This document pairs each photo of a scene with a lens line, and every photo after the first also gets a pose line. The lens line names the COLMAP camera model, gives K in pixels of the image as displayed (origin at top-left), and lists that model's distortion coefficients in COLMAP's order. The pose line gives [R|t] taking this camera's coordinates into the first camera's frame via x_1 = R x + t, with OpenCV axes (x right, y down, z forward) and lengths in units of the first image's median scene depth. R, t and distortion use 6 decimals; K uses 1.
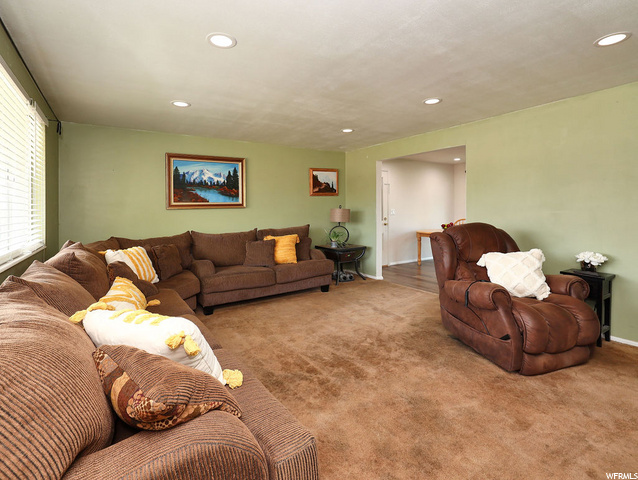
lens RADIAL K [[297.3, 0, 295.5], [0, 297.3, 228.7], [0, 0, 1]] dist [0.002681, -0.000969]
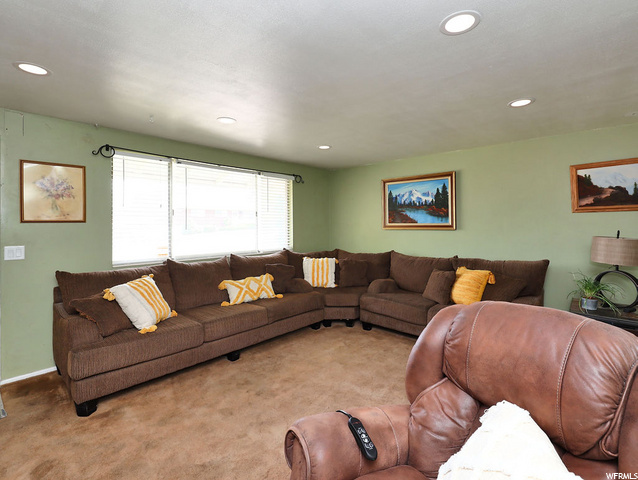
lens RADIAL K [[297.3, 0, 321.9], [0, 297.3, 226.7], [0, 0, 1]] dist [0.002681, -0.000969]
pose [[0.288947, 0.021247, -0.957109, 0.544445], [-0.075026, 0.997181, -0.000514, -0.053327], [0.954401, 0.071956, 0.289727, 0.423958]]
